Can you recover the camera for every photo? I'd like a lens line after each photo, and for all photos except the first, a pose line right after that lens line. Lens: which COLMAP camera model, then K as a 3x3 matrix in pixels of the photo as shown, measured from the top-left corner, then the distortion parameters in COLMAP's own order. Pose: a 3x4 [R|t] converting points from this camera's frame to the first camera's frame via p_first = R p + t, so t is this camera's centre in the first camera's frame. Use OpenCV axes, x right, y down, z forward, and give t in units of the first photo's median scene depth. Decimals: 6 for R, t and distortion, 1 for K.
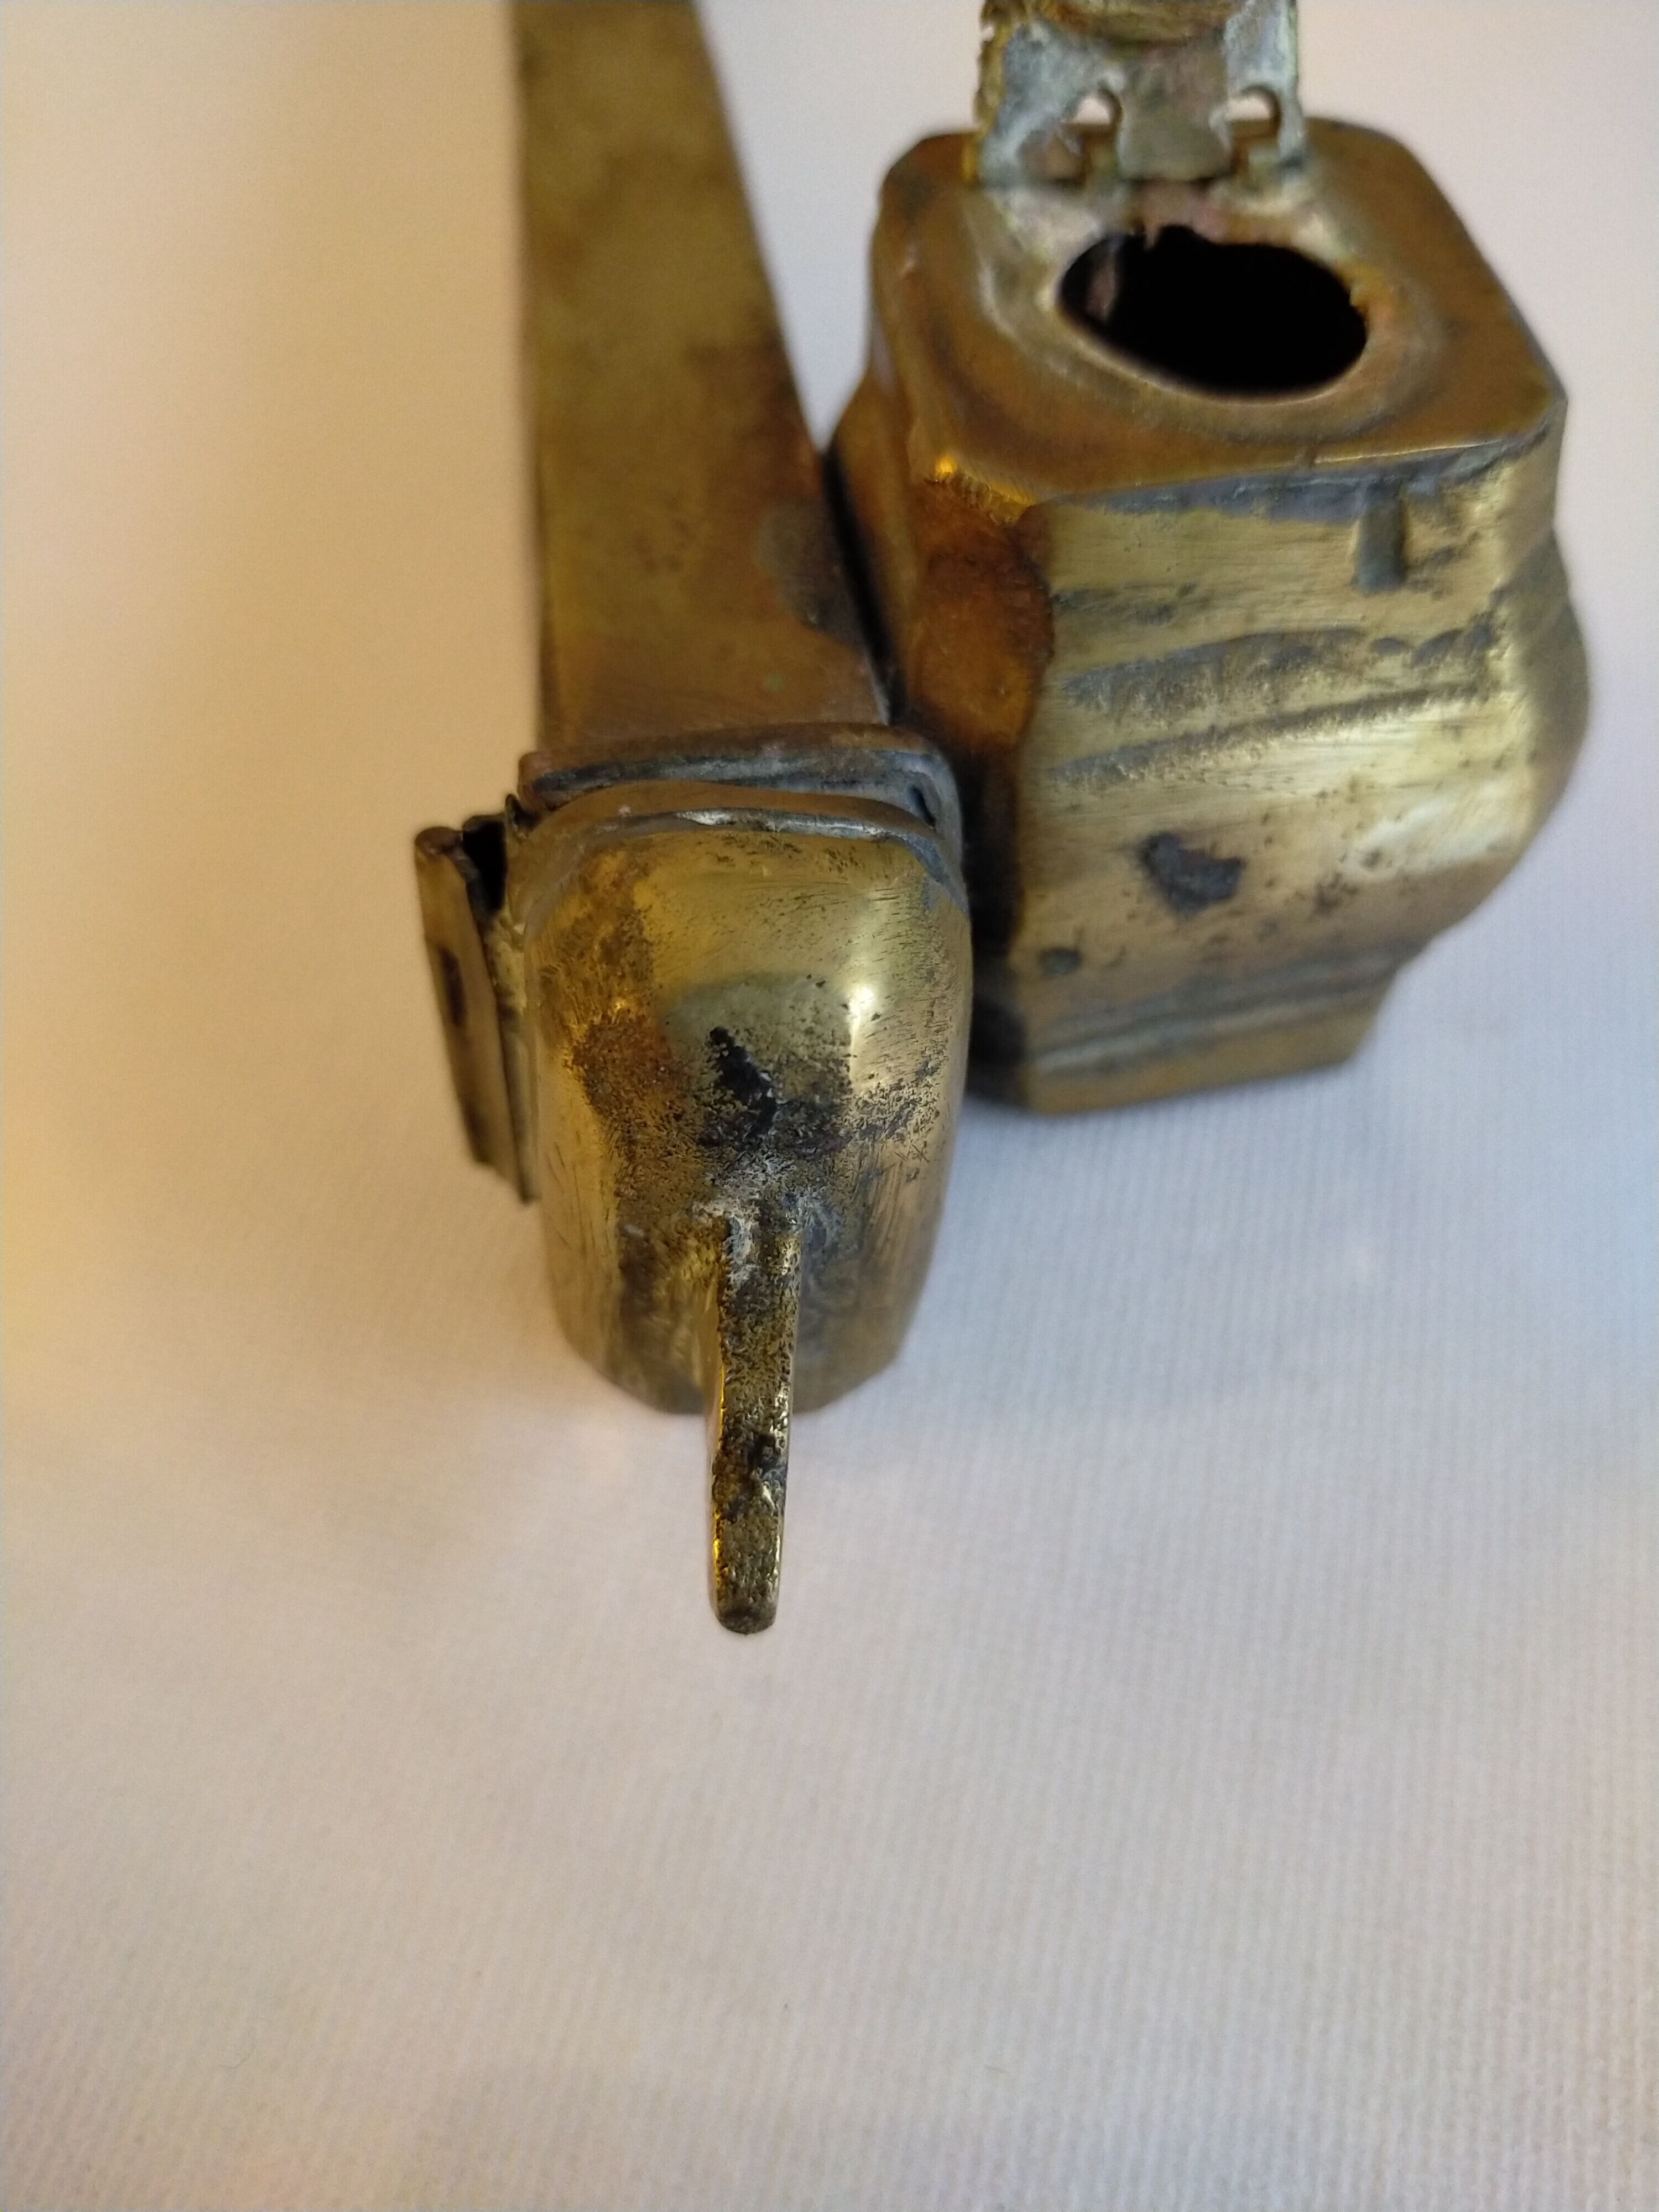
lens RADIAL K [[1817.6, 0, 815.6], [0, 1817.6, 1111.9], [0, 0, 1]] dist [-0.003033, -0.177263]
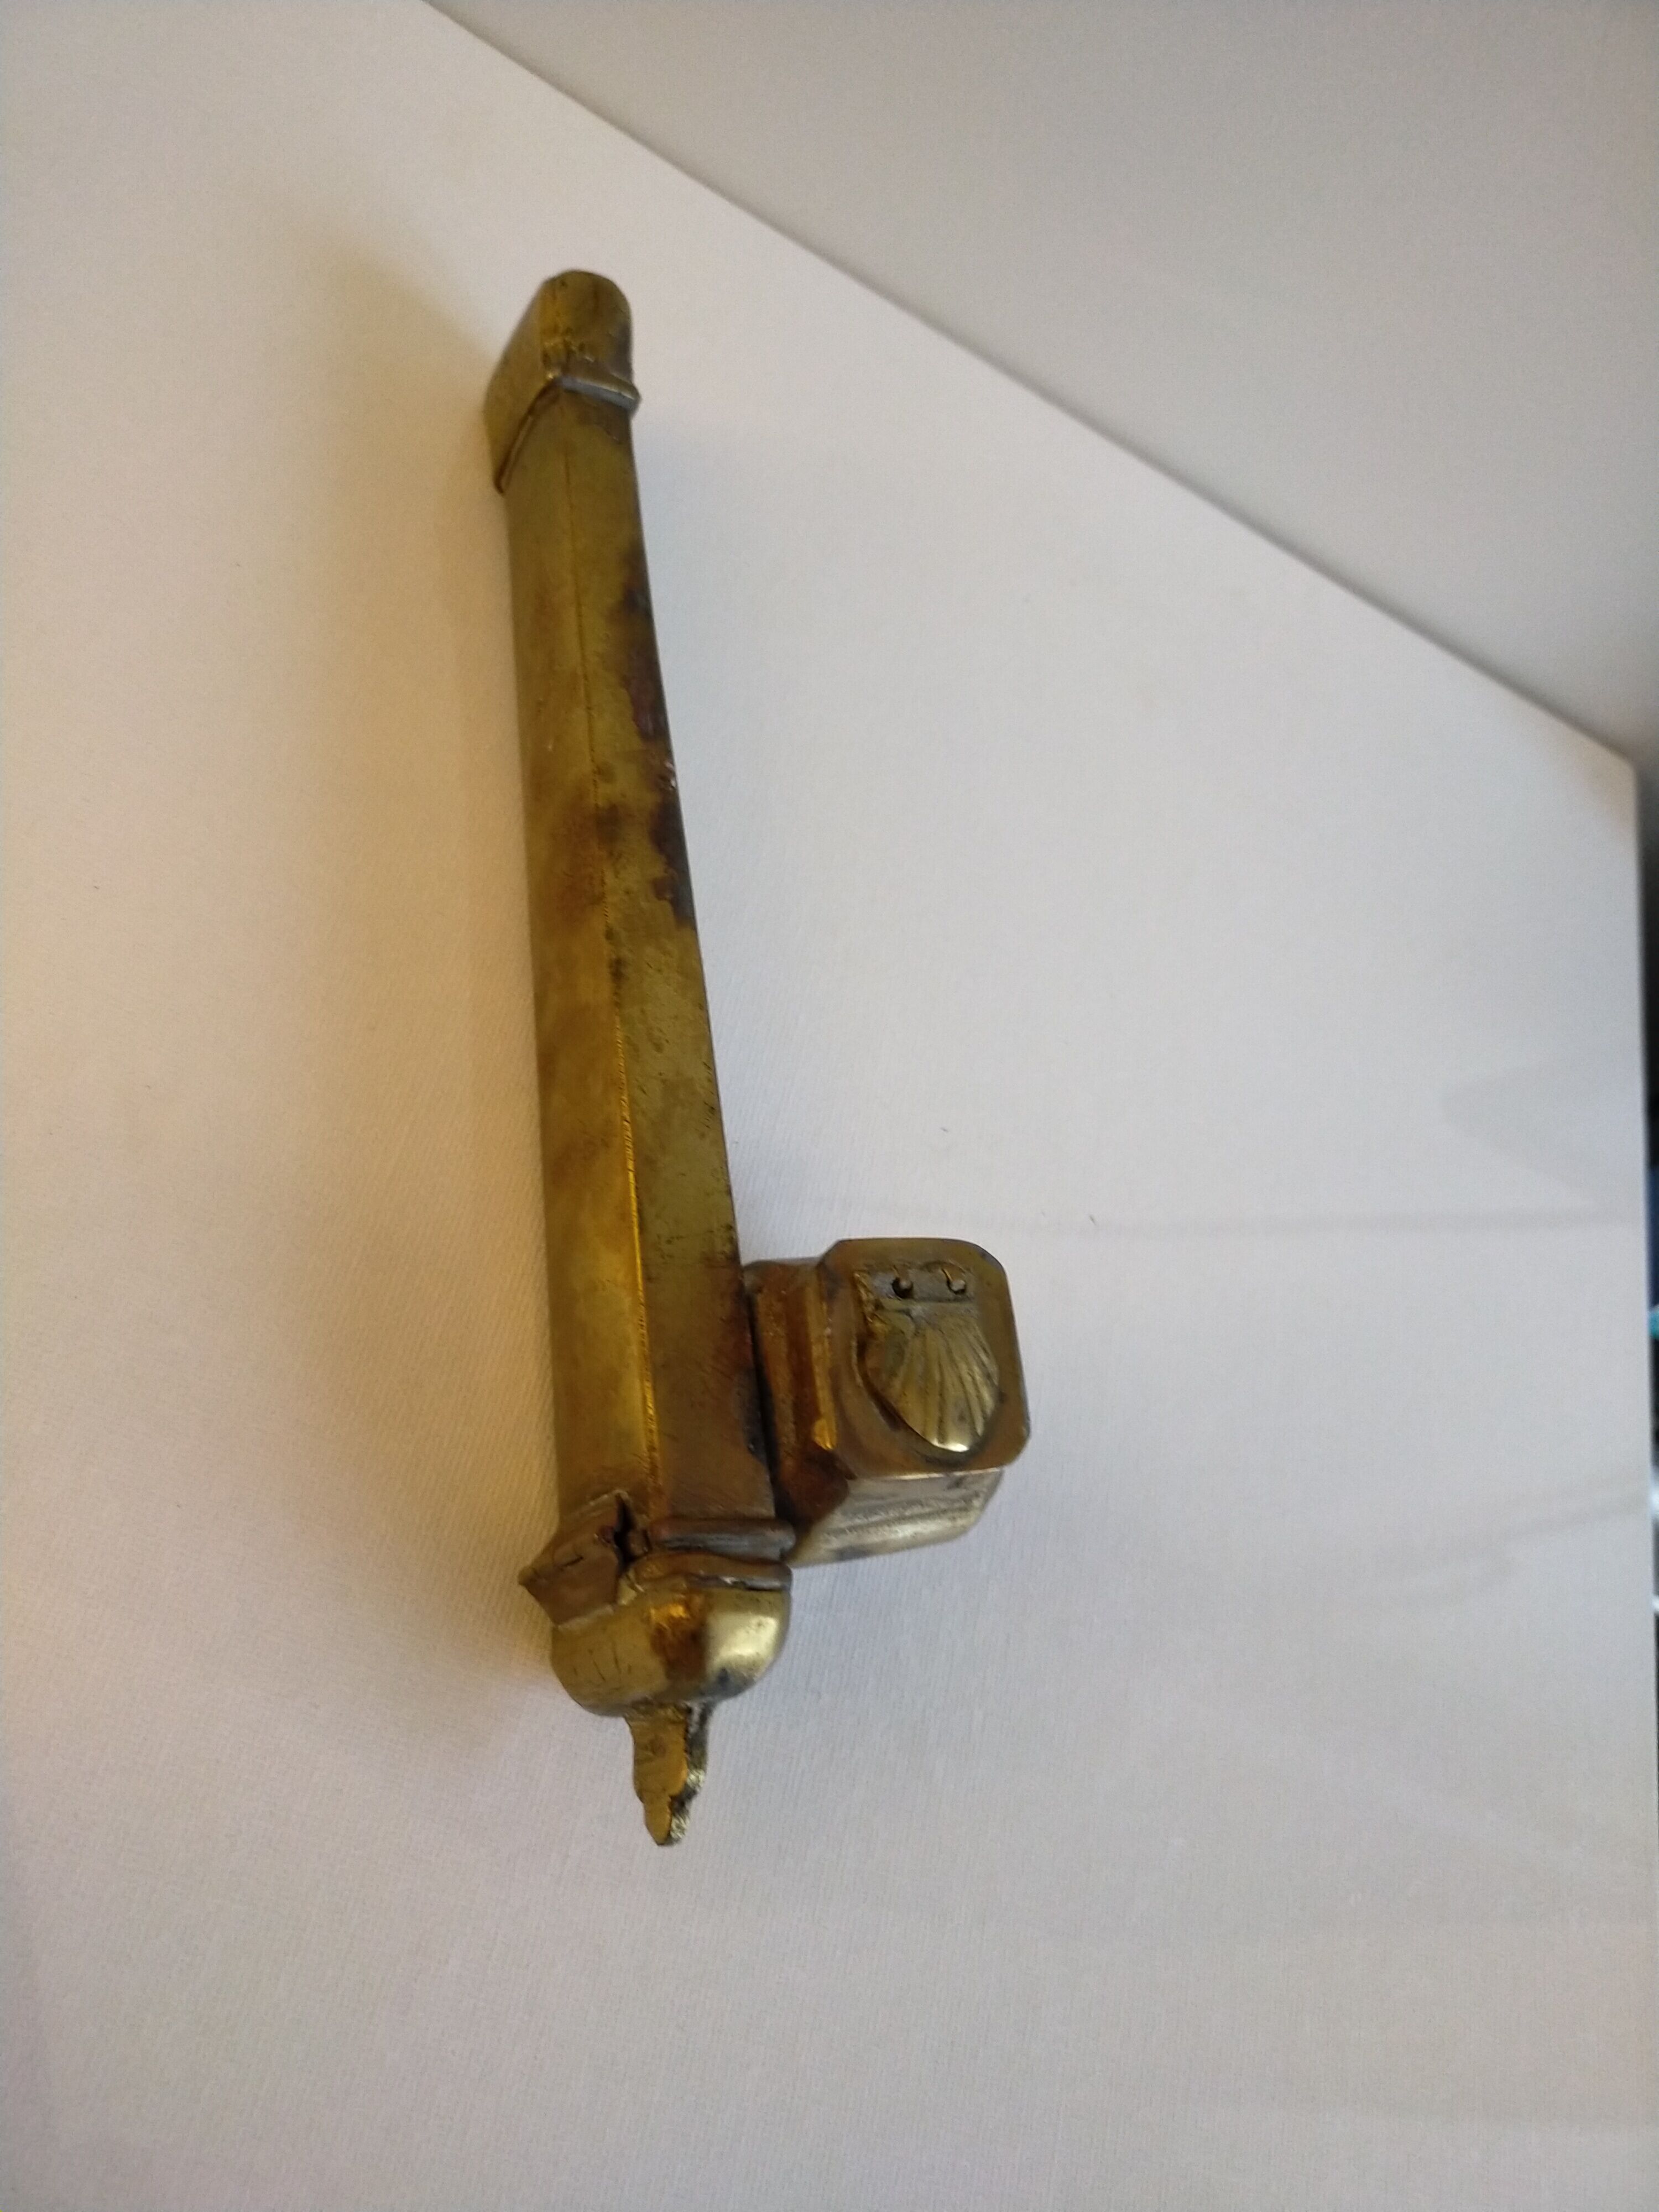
lens RADIAL K [[1726.4, 0, 824.6], [0, 1726.4, 1108.8], [0, 0, 1]] dist [0.109432, -0.304203]
pose [[0.871682, 0.202644, 0.446212, -1.153632], [-0.280202, 0.953083, 0.114542, -1.088927], [-0.402066, -0.224874, 0.887567, -1.149840]]
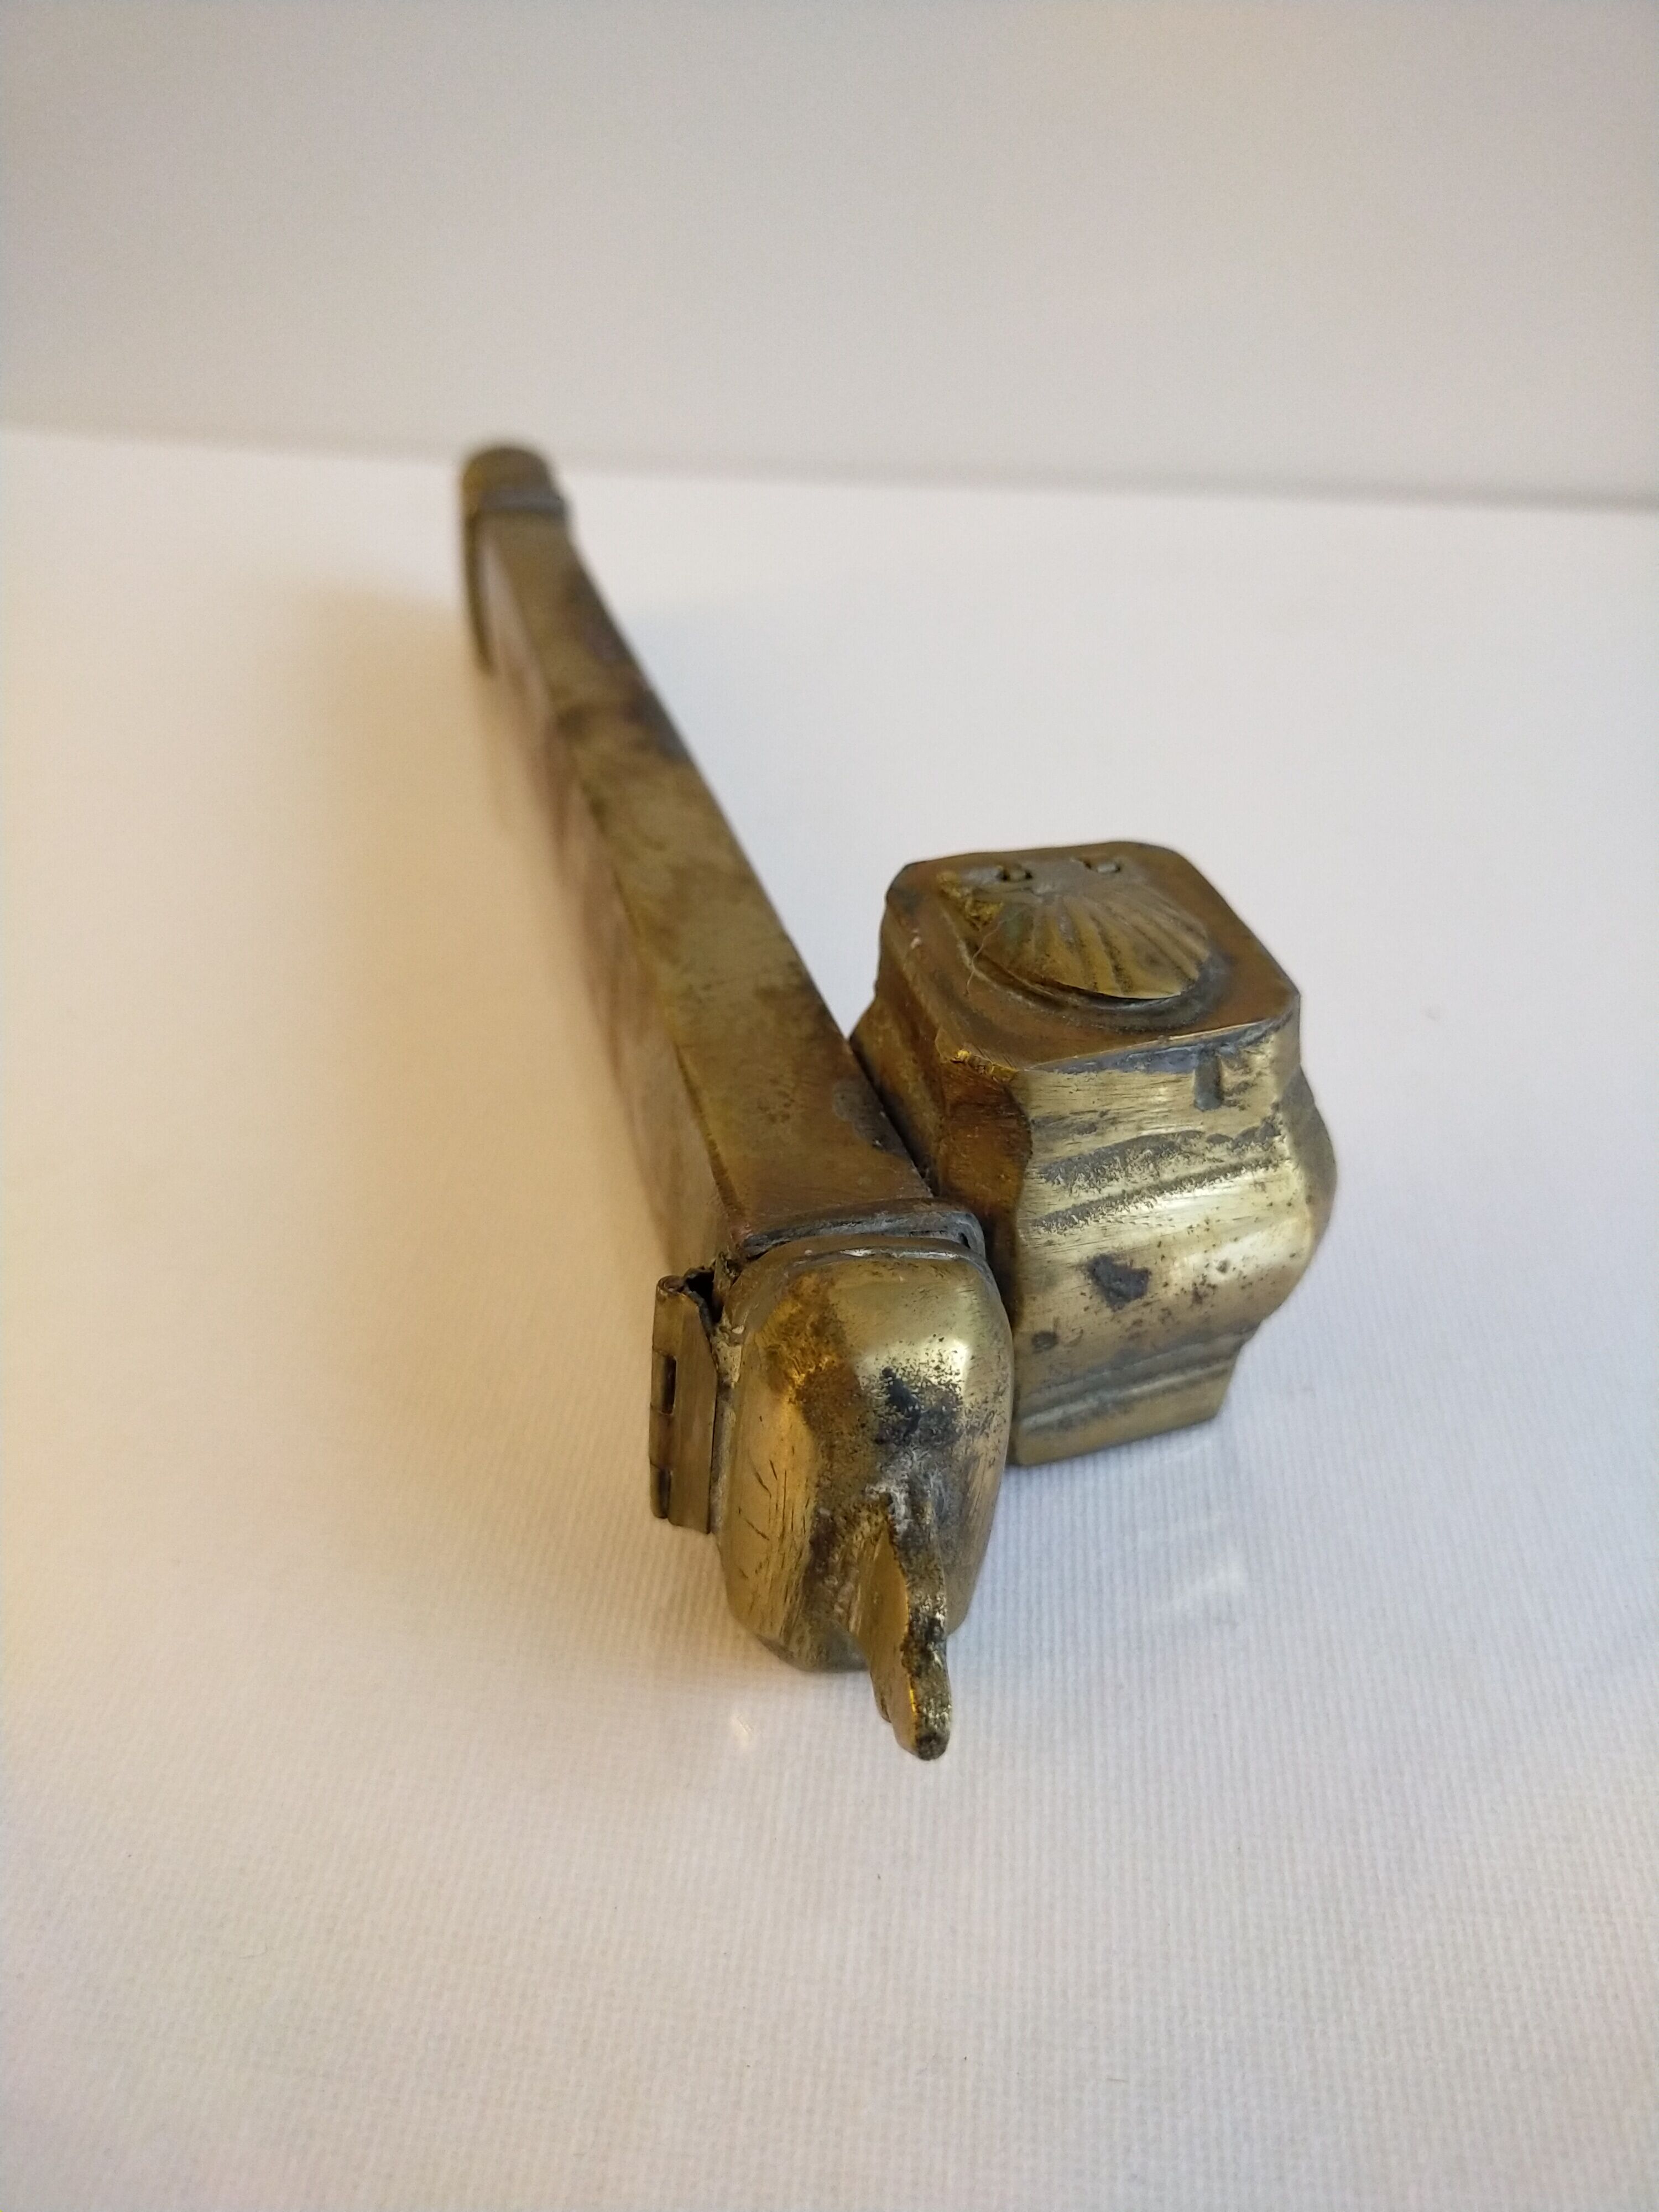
lens RADIAL K [[1756.0, 0, 819.1], [0, 1756.0, 1100.7], [0, 0, 1]] dist [0.051287, -0.206967]
pose [[0.990124, -0.047548, 0.131882, -0.280127], [0.085724, 0.949705, -0.301185, 0.180269], [-0.110928, 0.309516, 0.944402, -0.553920]]
